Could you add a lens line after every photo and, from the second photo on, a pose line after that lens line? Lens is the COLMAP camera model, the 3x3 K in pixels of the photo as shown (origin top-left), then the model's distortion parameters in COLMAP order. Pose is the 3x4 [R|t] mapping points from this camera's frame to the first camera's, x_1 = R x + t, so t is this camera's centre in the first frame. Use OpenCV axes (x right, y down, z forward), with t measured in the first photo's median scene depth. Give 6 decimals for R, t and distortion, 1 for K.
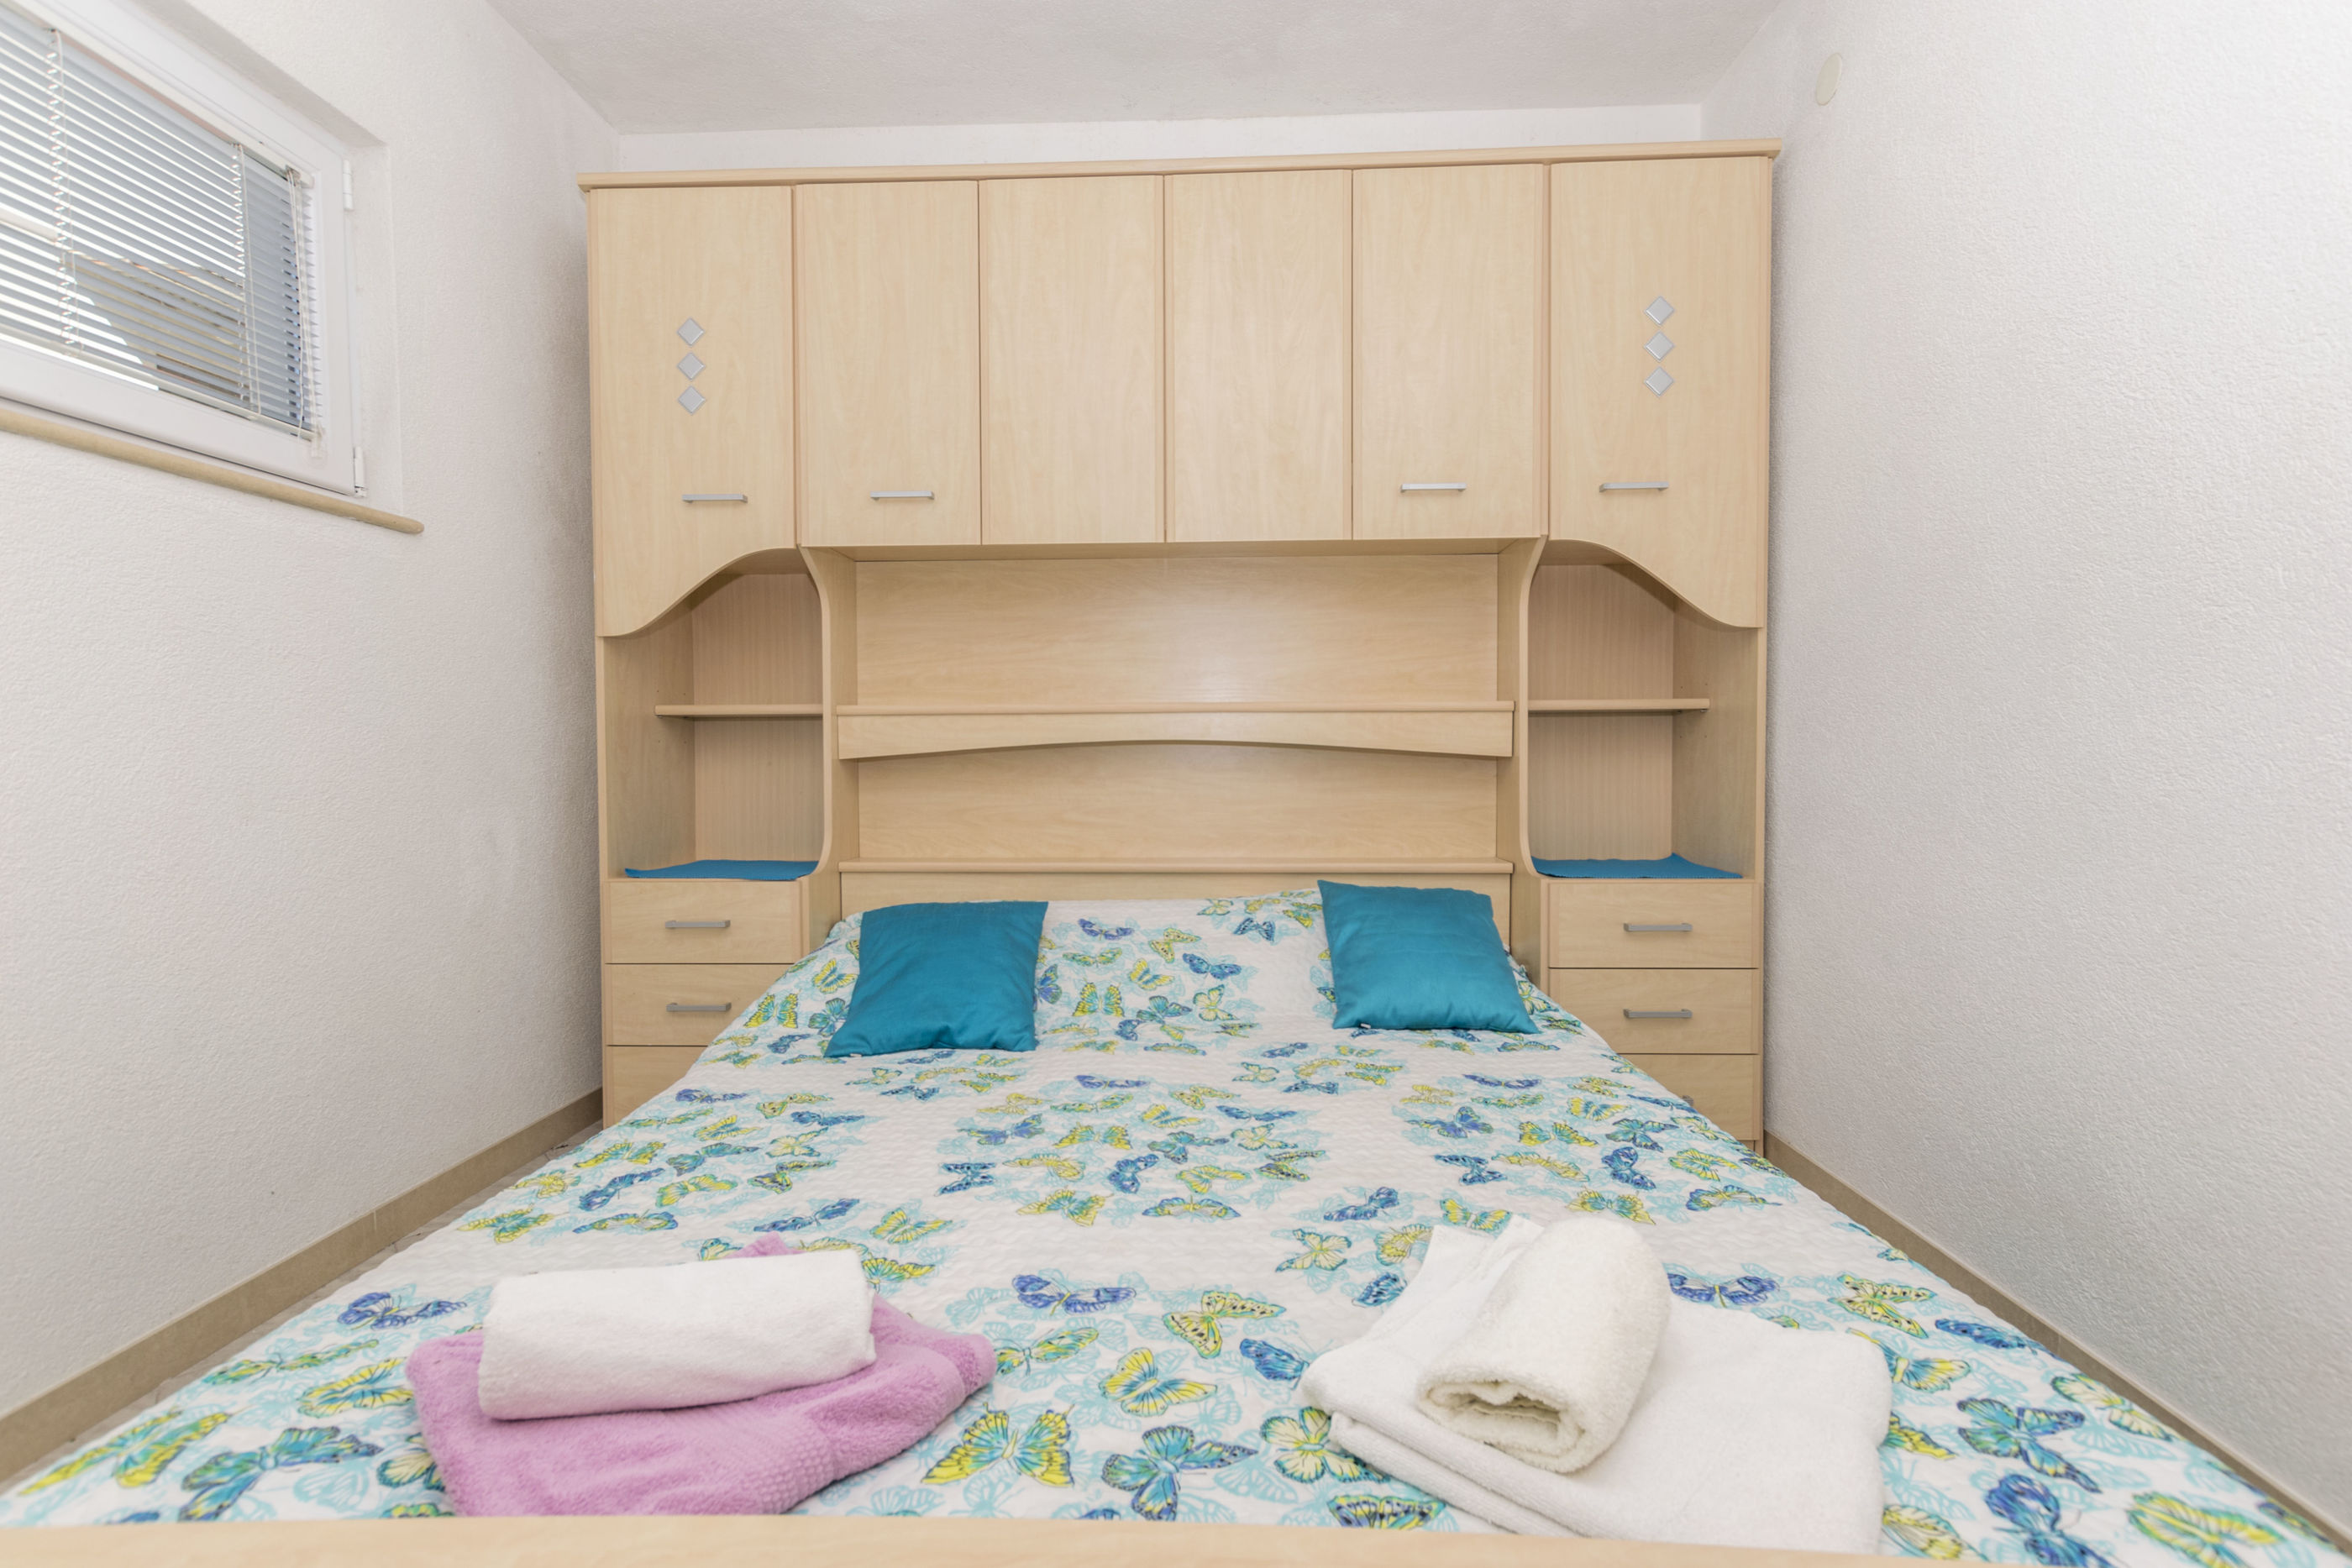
lens RADIAL K [[1034.3, 0, 1176.0], [0, 1034.3, 784.0], [0, 0, 1]] dist [0.012168, -0.007525]
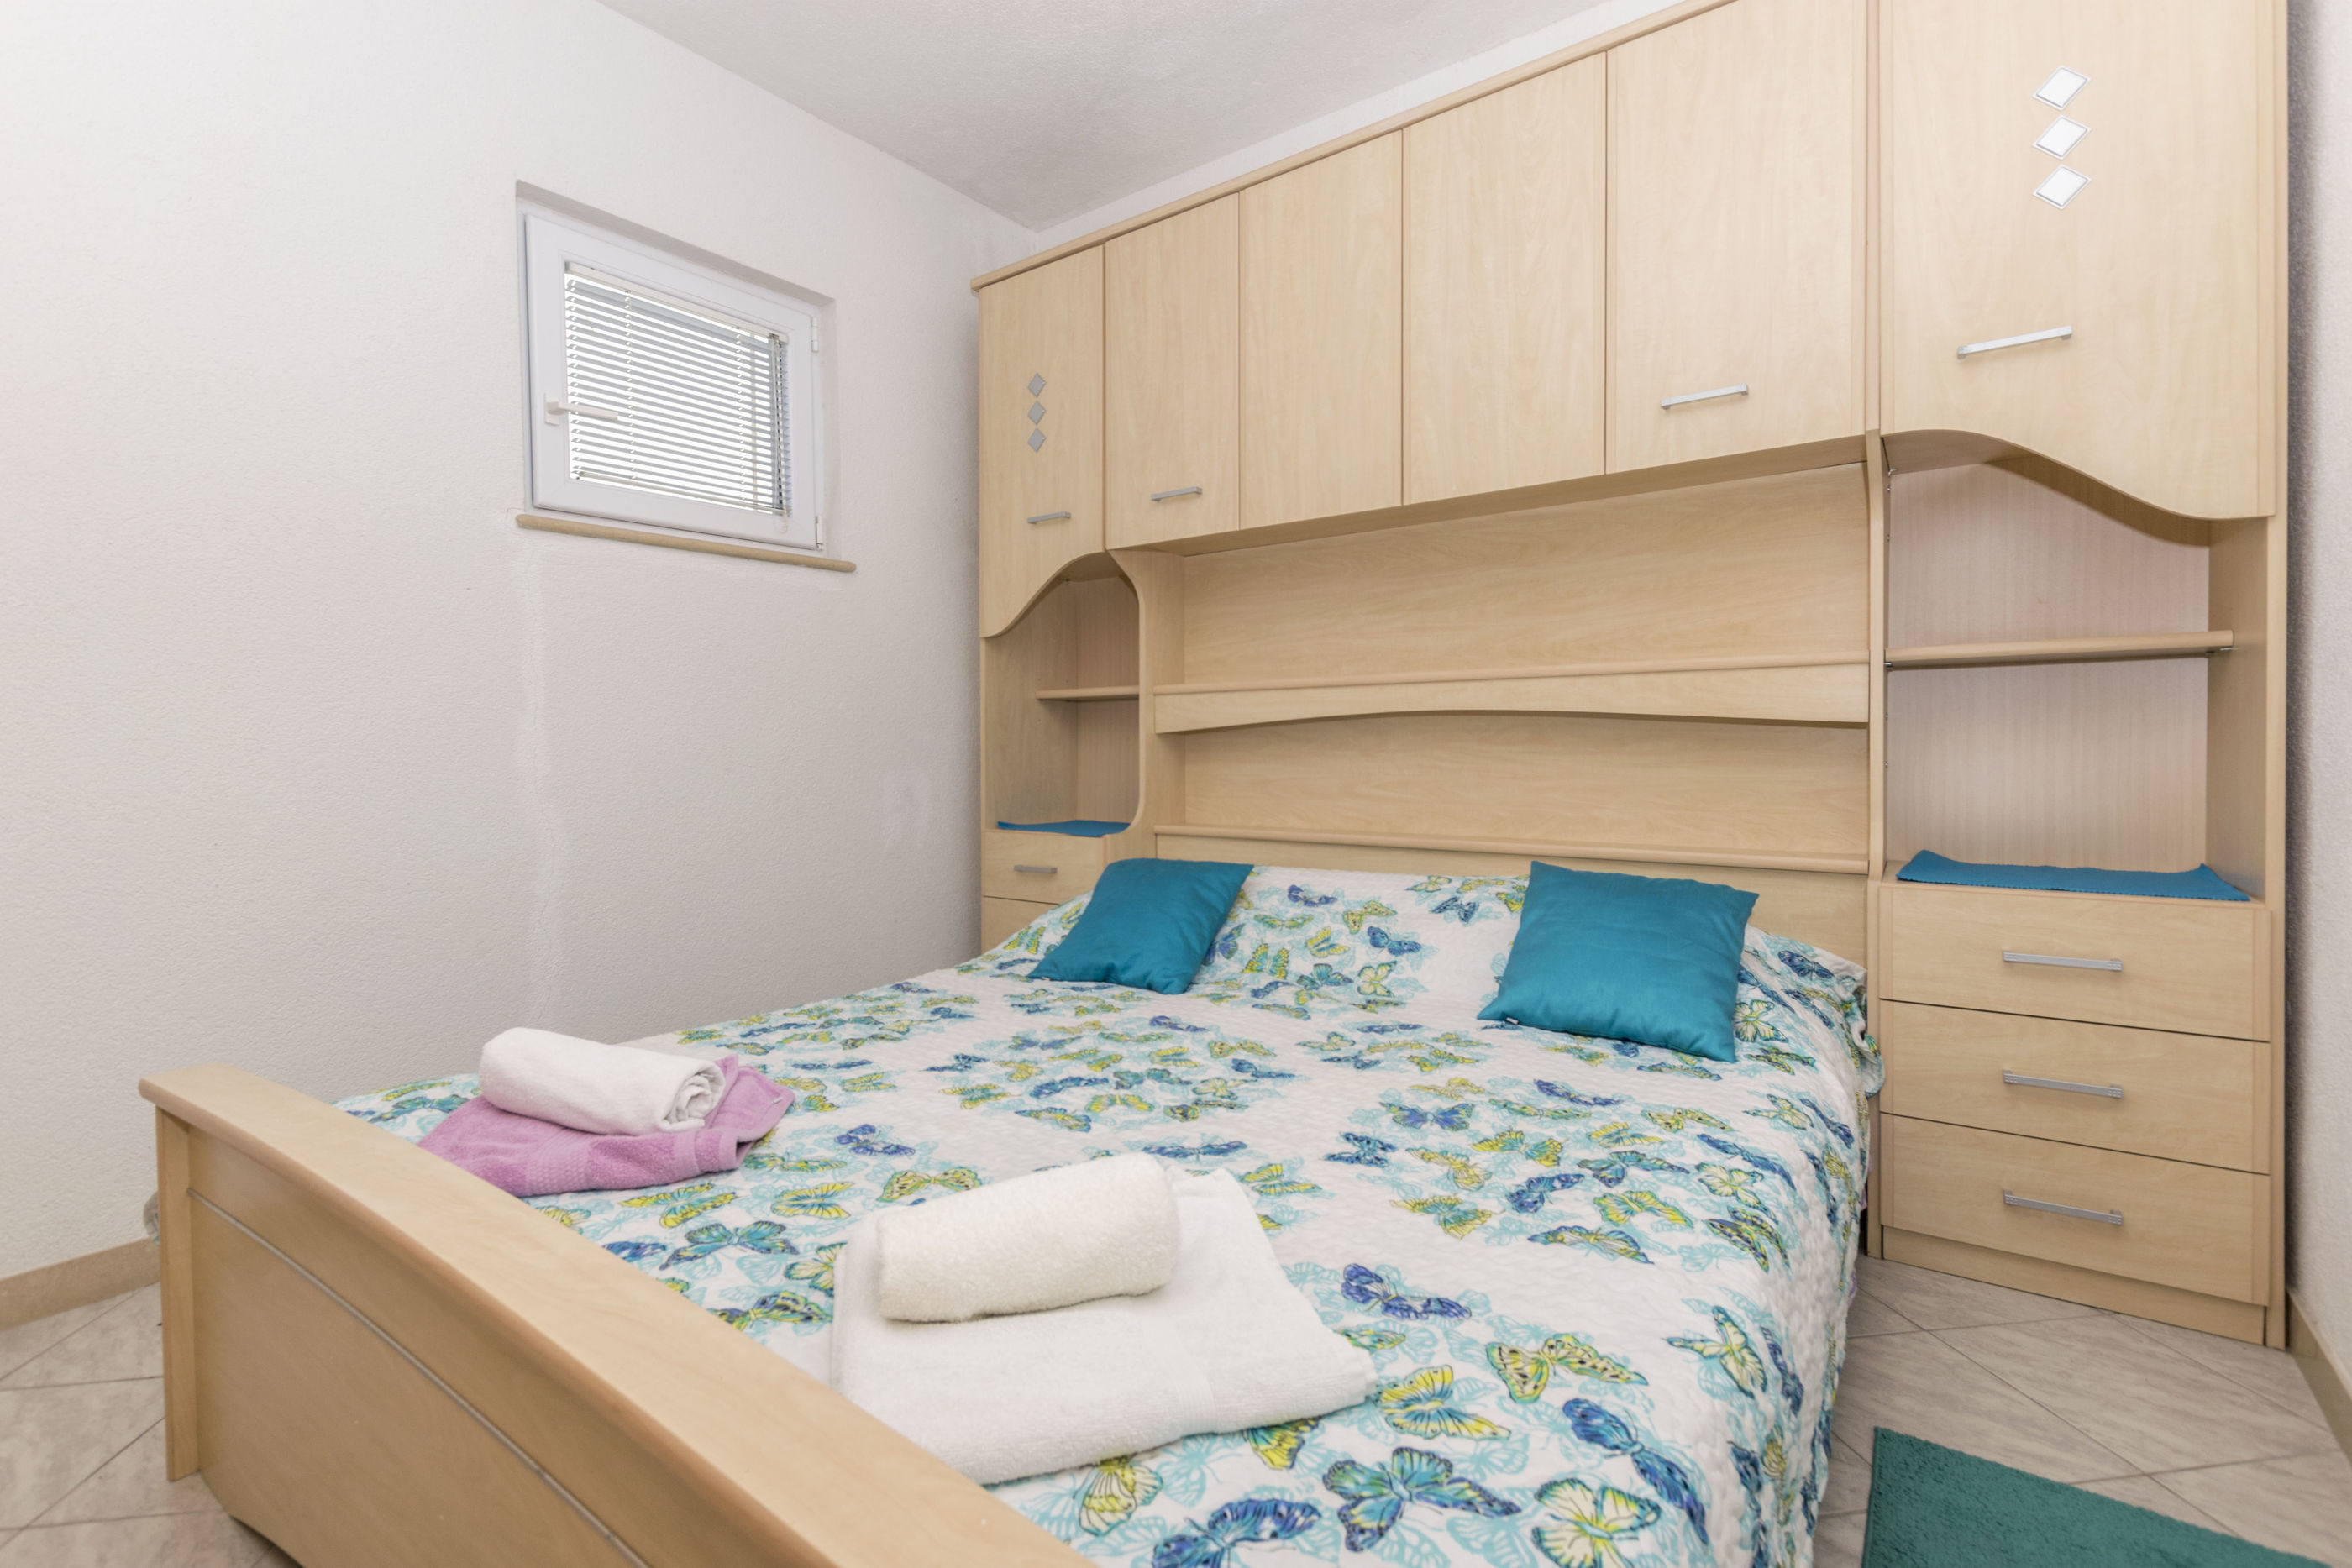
lens RADIAL K [[1056.0, 0, 1161.7], [0, 1056.0, 766.7], [0, 0, 1]] dist [0.008466, 0.000050]
pose [[0.823601, 0.009151, -0.567095, 0.428568], [-0.012494, 0.999920, -0.002010, 0.018584], [0.567031, 0.008740, 0.823650, 0.069630]]
